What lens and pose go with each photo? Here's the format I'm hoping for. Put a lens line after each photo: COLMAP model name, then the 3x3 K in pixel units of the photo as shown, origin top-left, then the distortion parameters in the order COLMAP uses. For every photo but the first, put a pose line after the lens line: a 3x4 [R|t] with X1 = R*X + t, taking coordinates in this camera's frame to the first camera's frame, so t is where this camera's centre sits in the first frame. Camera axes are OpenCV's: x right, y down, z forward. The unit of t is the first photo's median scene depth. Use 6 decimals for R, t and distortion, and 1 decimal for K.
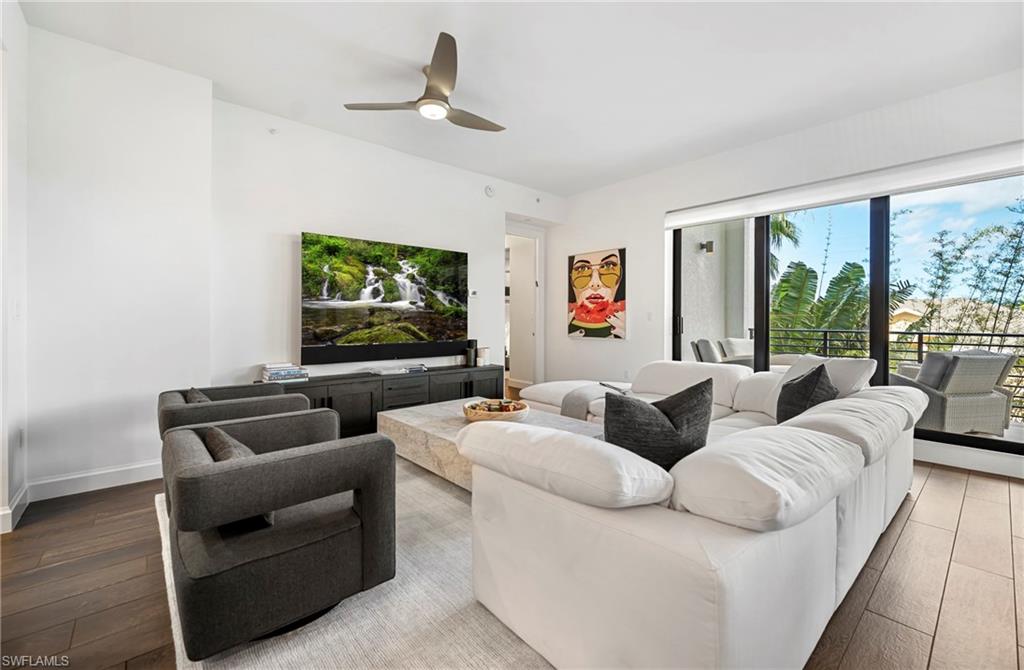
lens RADIAL K [[427.6, 0, 516.0], [0, 427.6, 321.6], [0, 0, 1]] dist [0.002220, -0.000562]
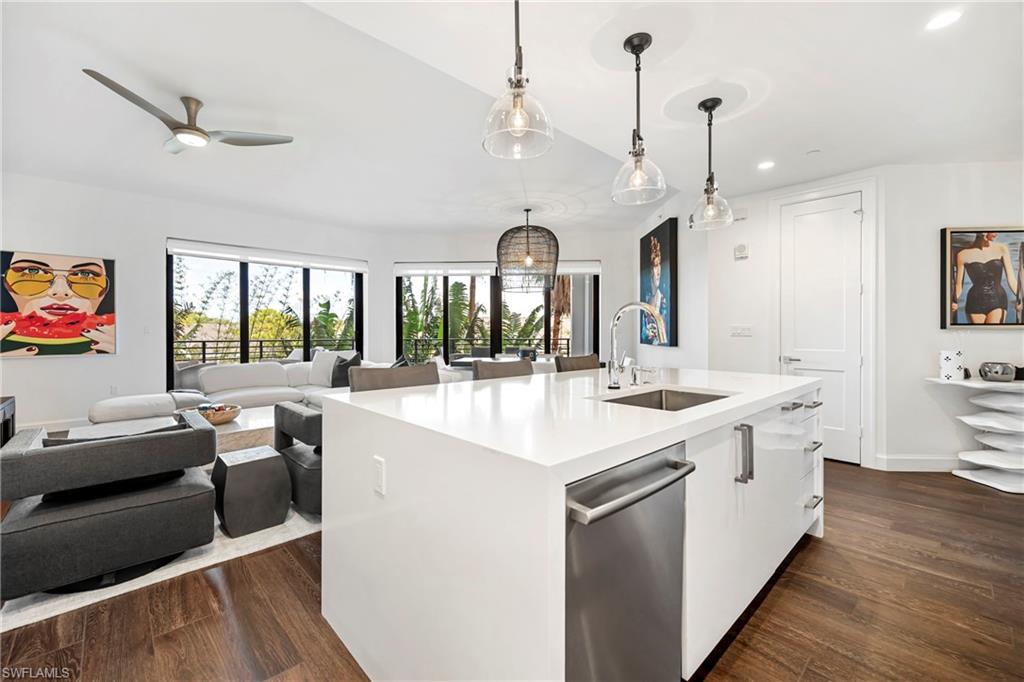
lens RADIAL K [[427.5, 0, 505.1], [0, 427.5, 333.4], [0, 0, 1]] dist [-0.002991, -0.000483]
pose [[-0.048154, -0.008075, 0.998807, -0.889089], [0.008326, 0.999929, 0.008485, -0.007066], [-0.998805, 0.008724, -0.048083, 0.189962]]
